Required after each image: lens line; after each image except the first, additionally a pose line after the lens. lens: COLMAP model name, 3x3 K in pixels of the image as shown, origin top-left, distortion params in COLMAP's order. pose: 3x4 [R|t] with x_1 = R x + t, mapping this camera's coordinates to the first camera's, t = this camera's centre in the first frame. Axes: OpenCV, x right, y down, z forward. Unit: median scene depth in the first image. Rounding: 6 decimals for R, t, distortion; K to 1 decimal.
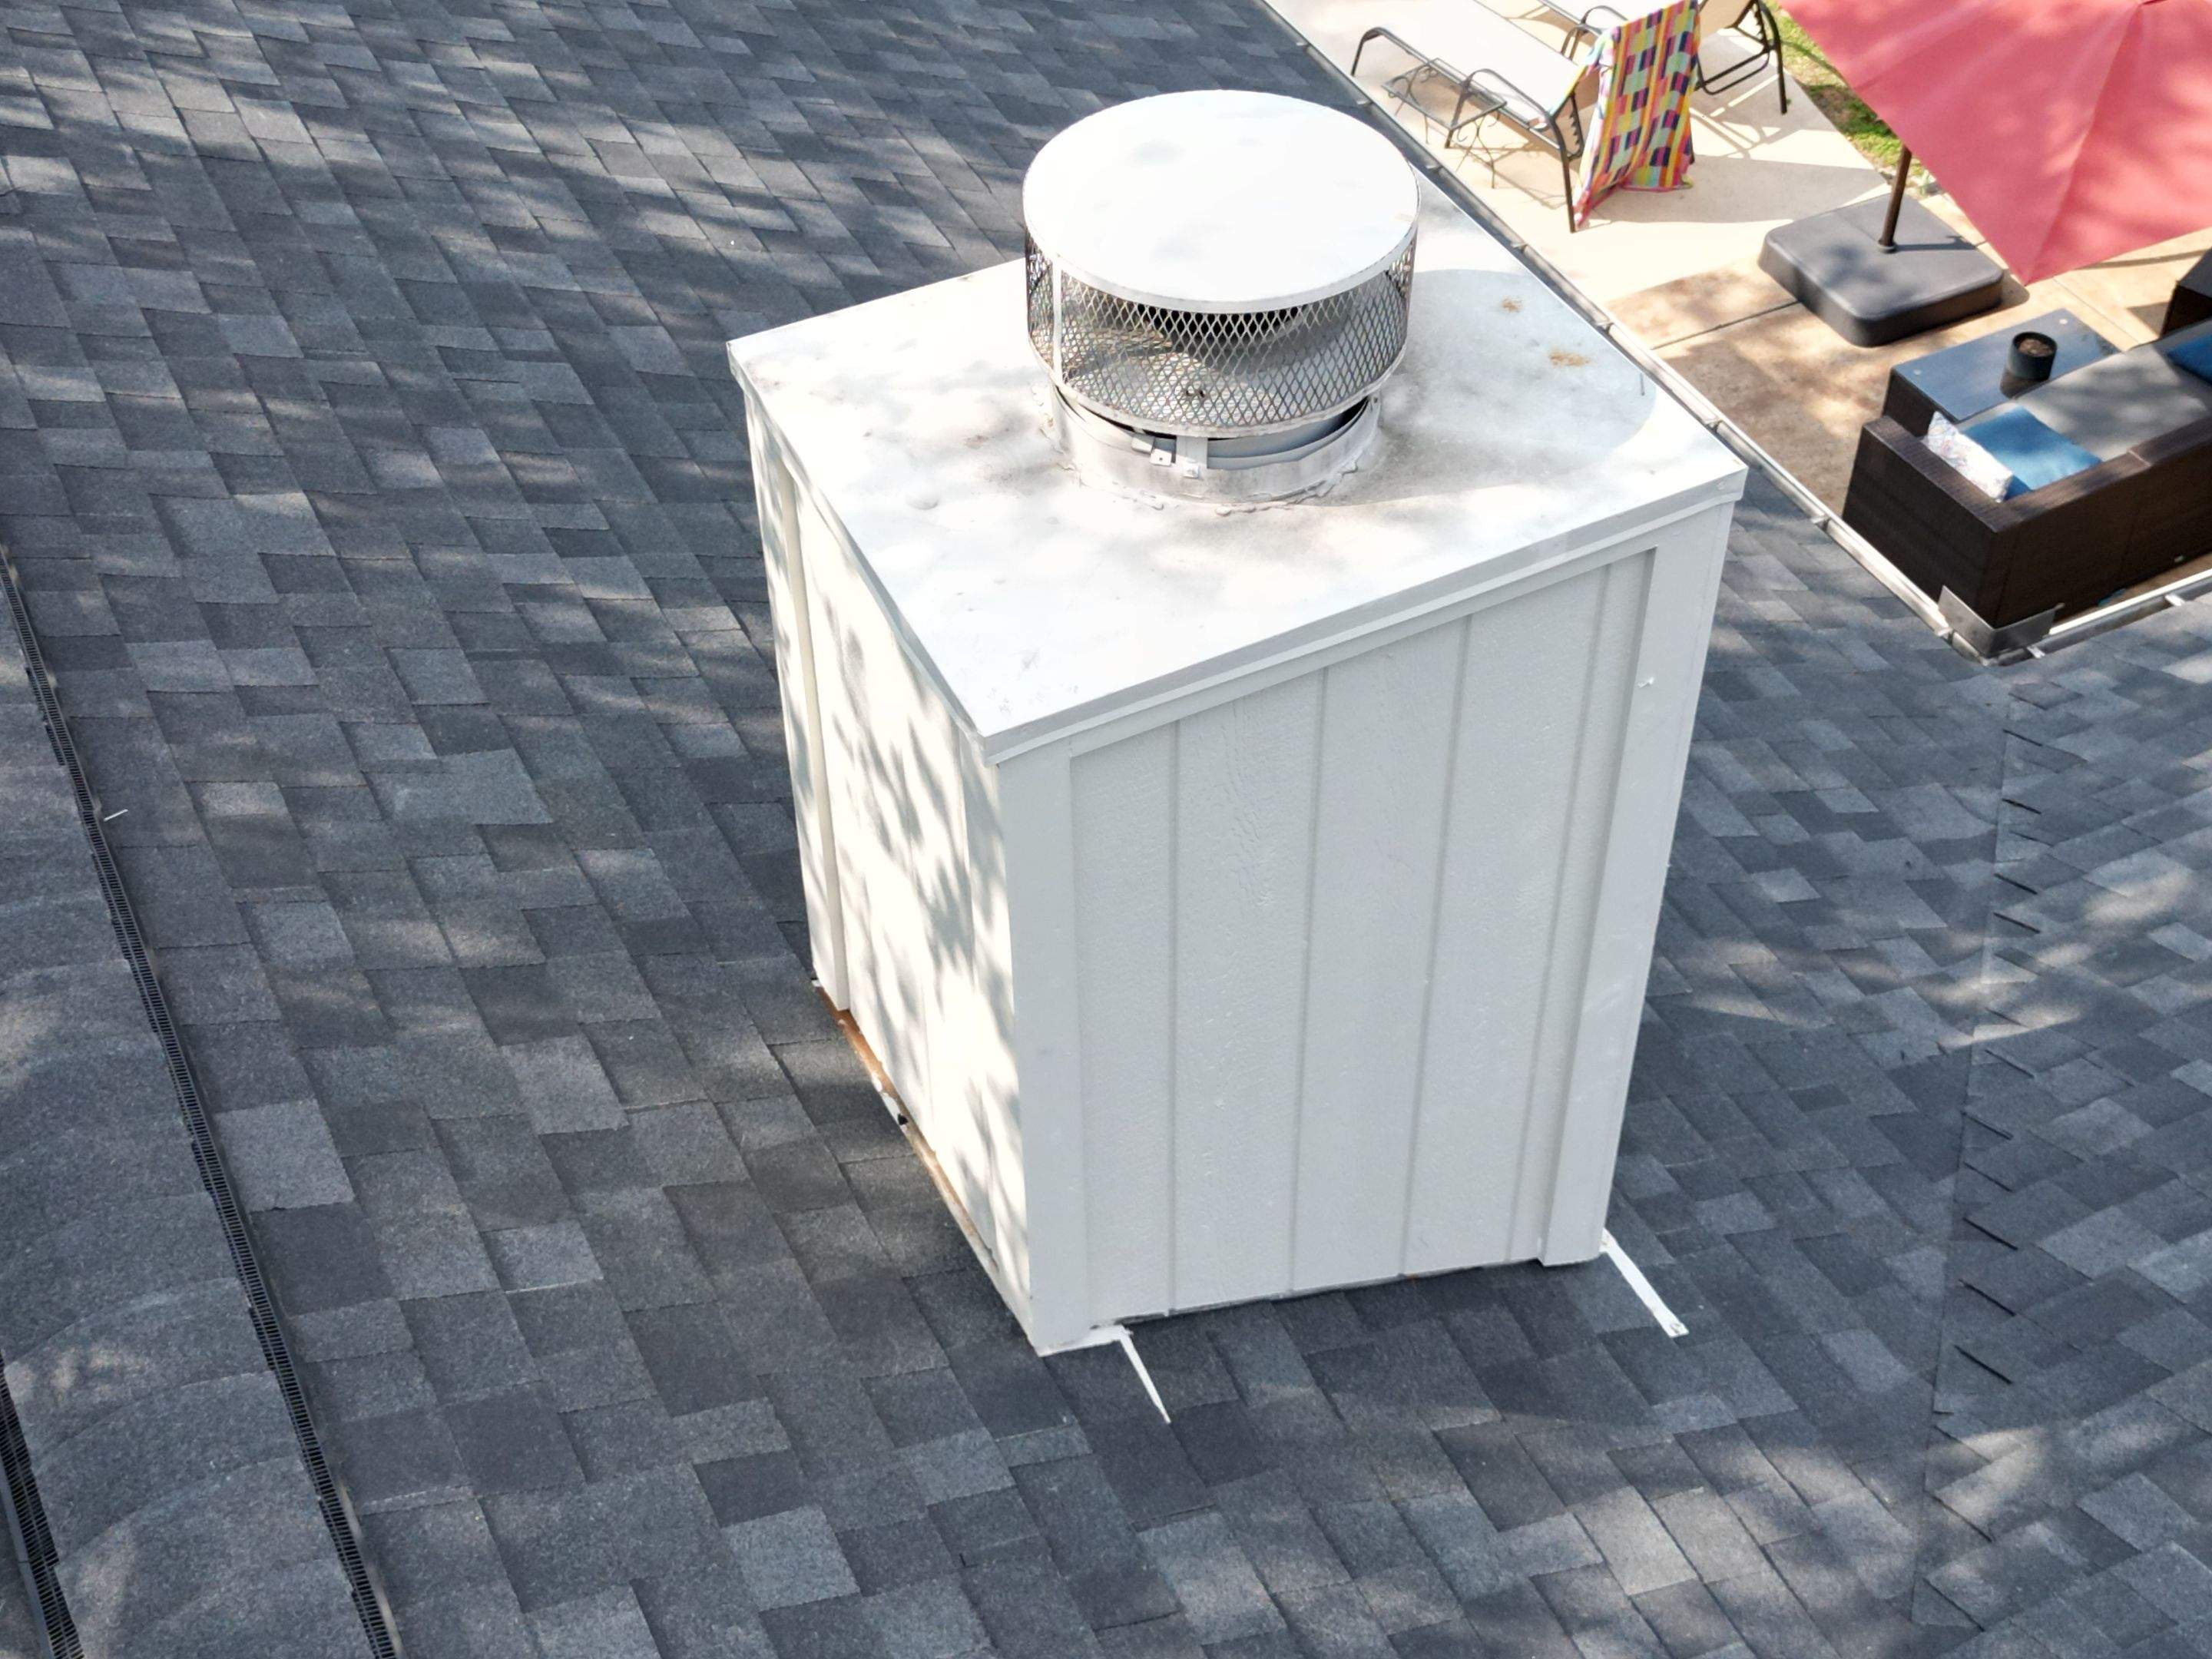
lens RADIAL K [[2845.7, 0, 1116.6], [0, 2845.7, 807.2], [0, 0, 1]] dist [0.063421, 0.000000]
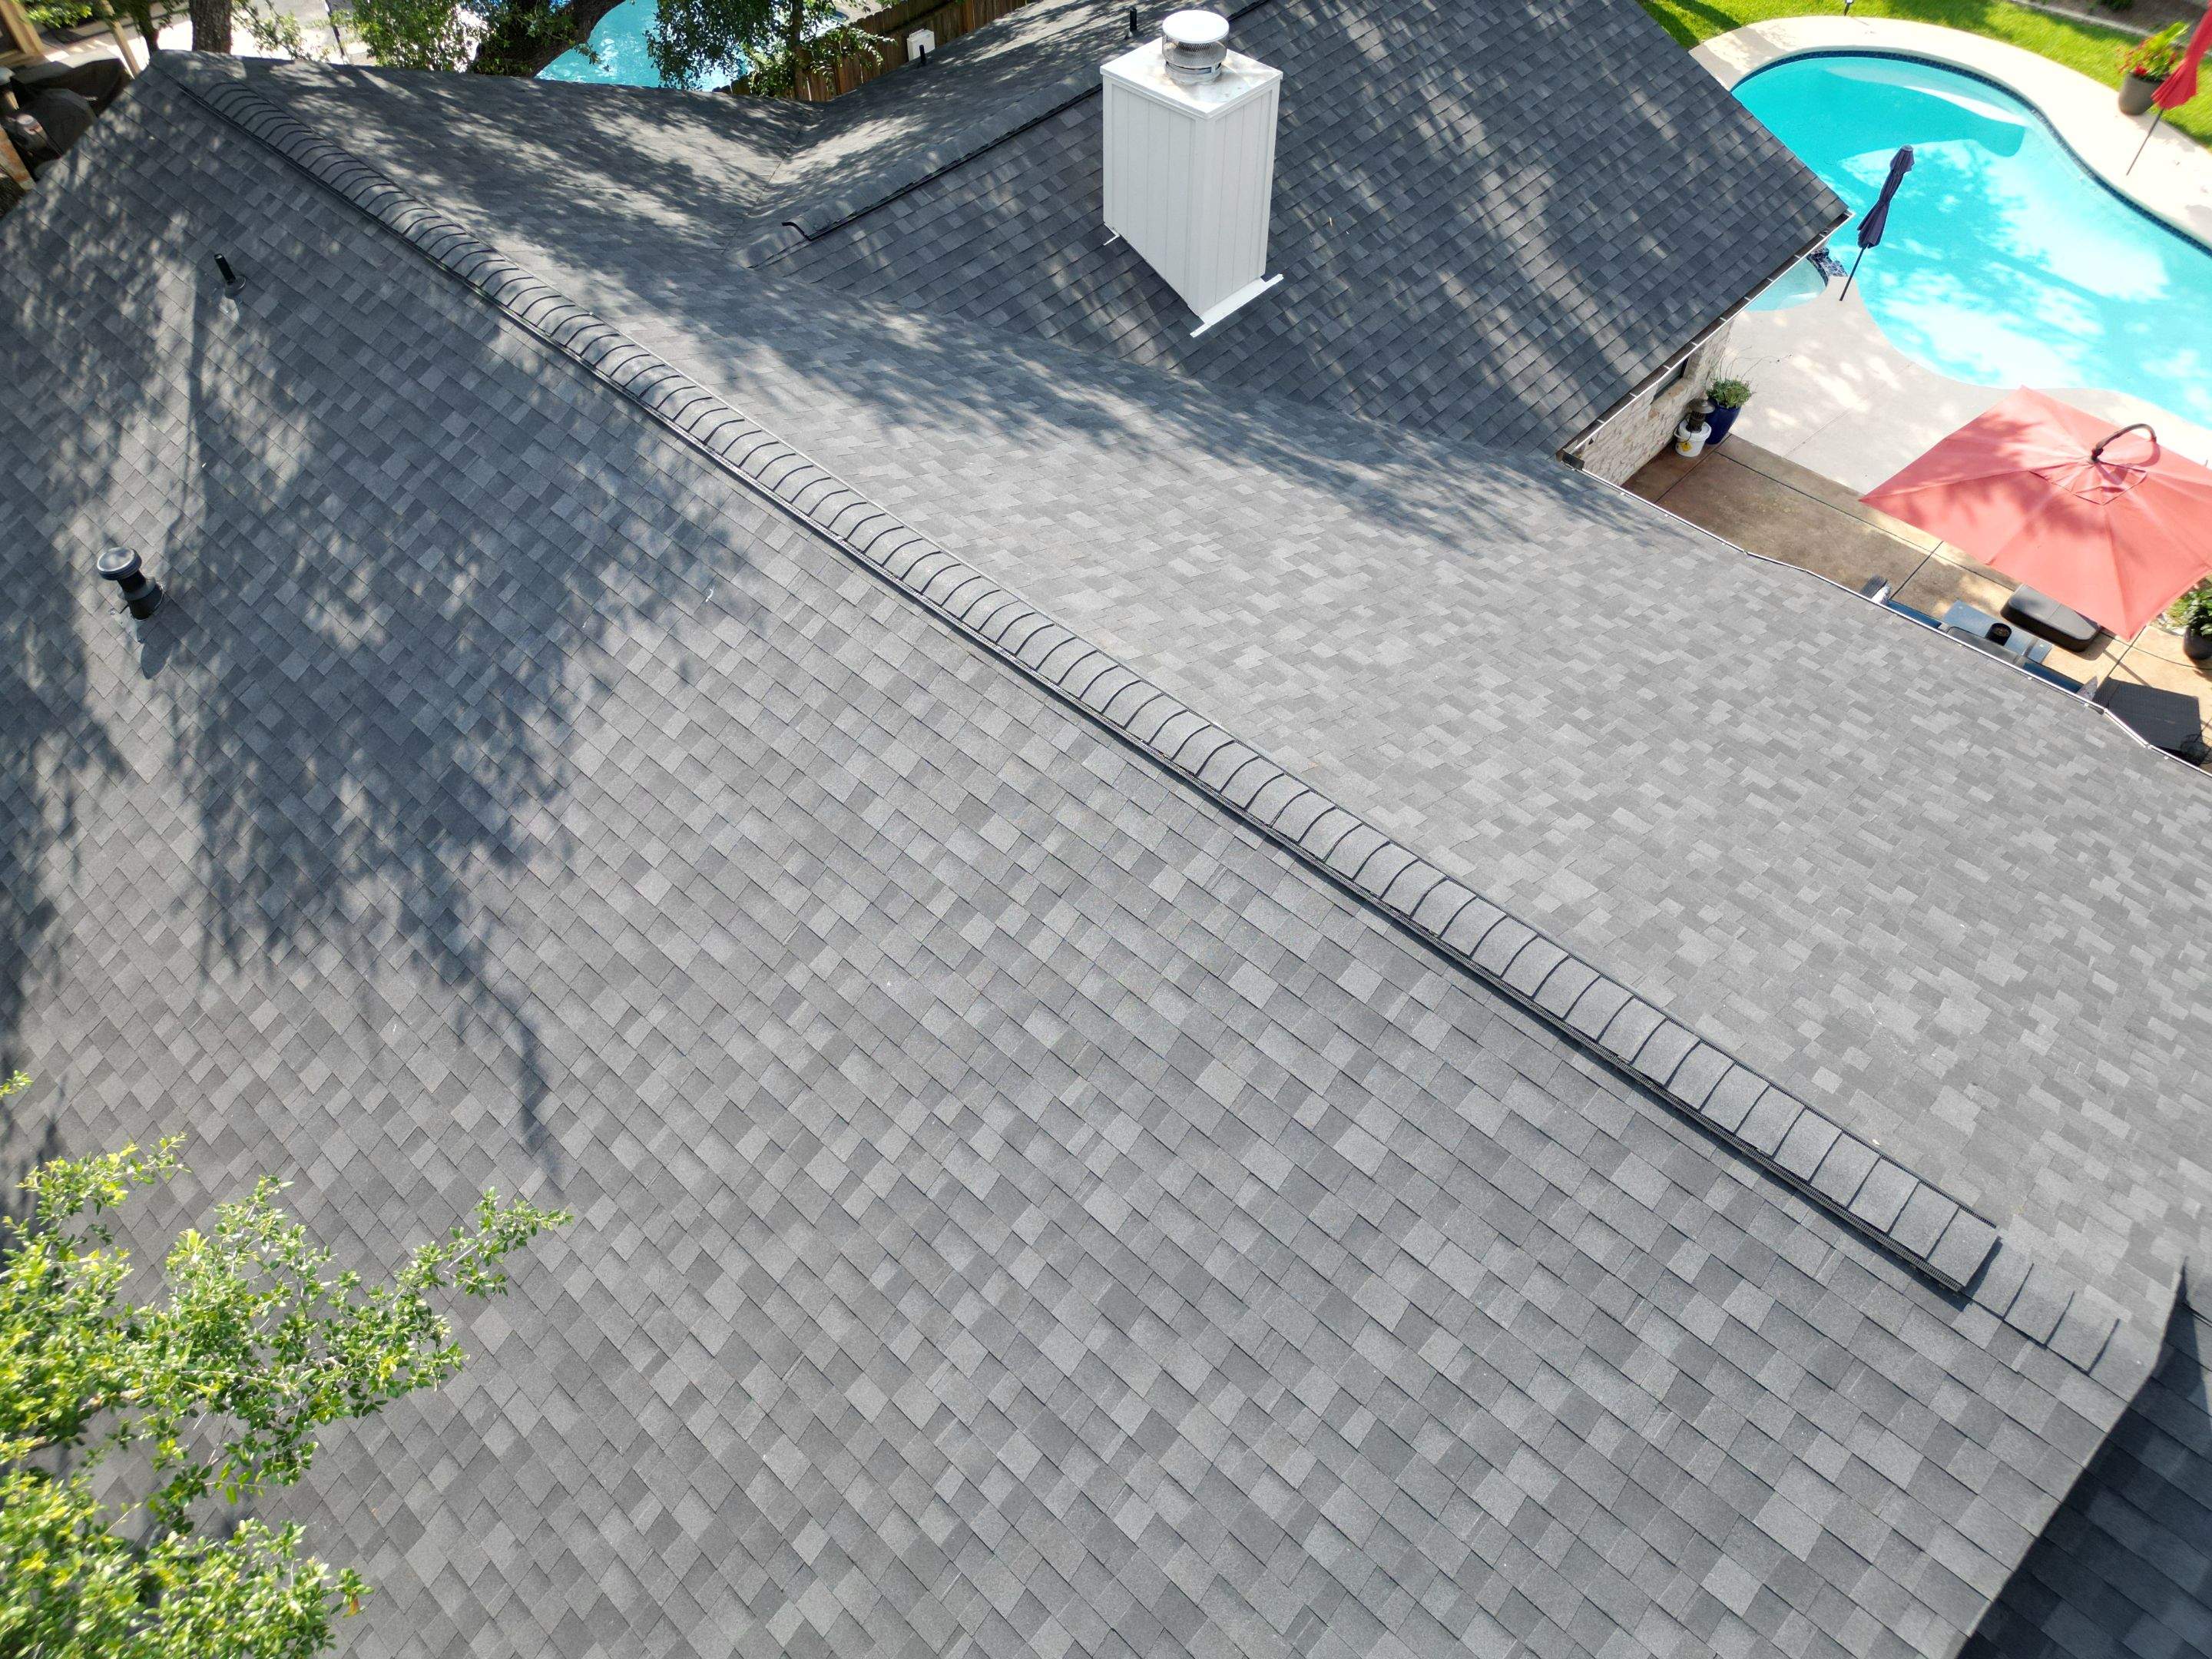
lens RADIAL K [[1553.3, 0, 1112.1], [0, 1553.3, 816.3], [0, 0, 1]] dist [0.058992, -0.050653]
pose [[0.340789, 0.729054, -0.593585, 2.225722], [-0.649771, 0.638960, 0.411738, -0.285251], [0.679456, 0.245379, 0.691468, -0.697141]]
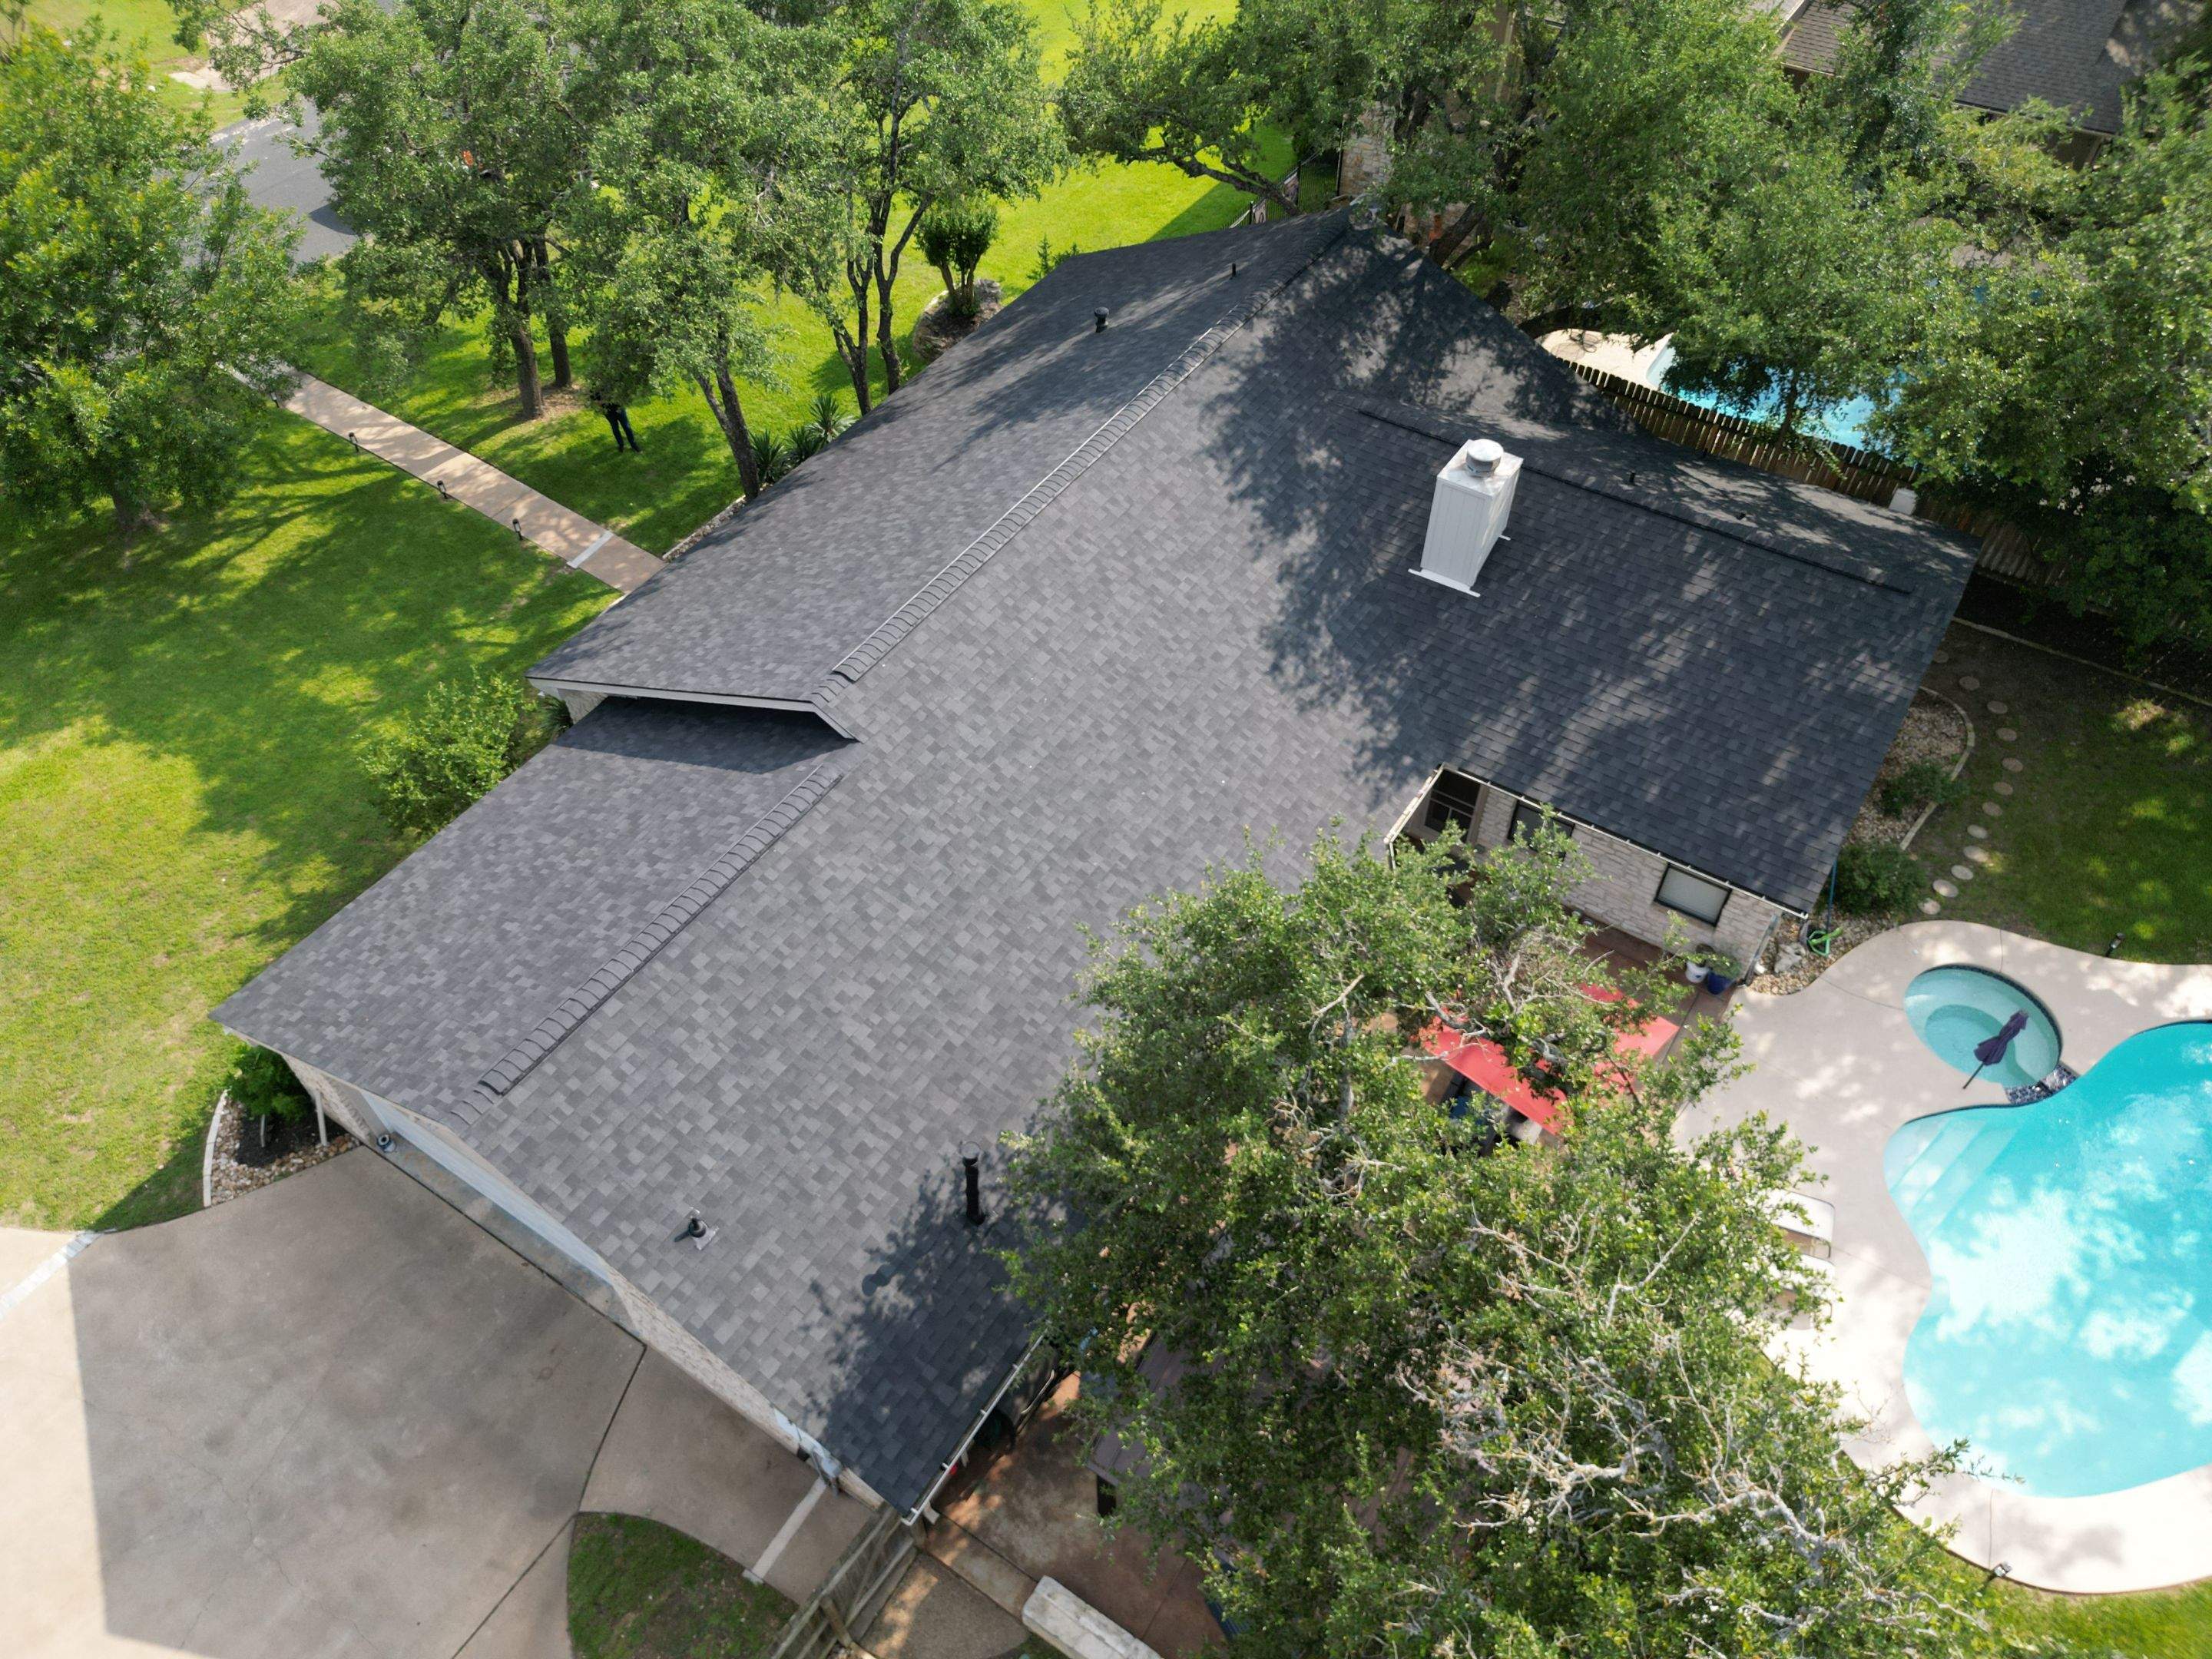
lens RADIAL K [[1553.3, 0, 1106.0], [0, 1553.3, 835.4], [0, 0, 1]] dist [0.058992, -0.050653]
pose [[-0.867631, 0.383817, -0.316070, 2.824648], [-0.336100, 0.015712, 0.941695, -4.014532], [0.366405, 0.923276, 0.115368, 0.816491]]
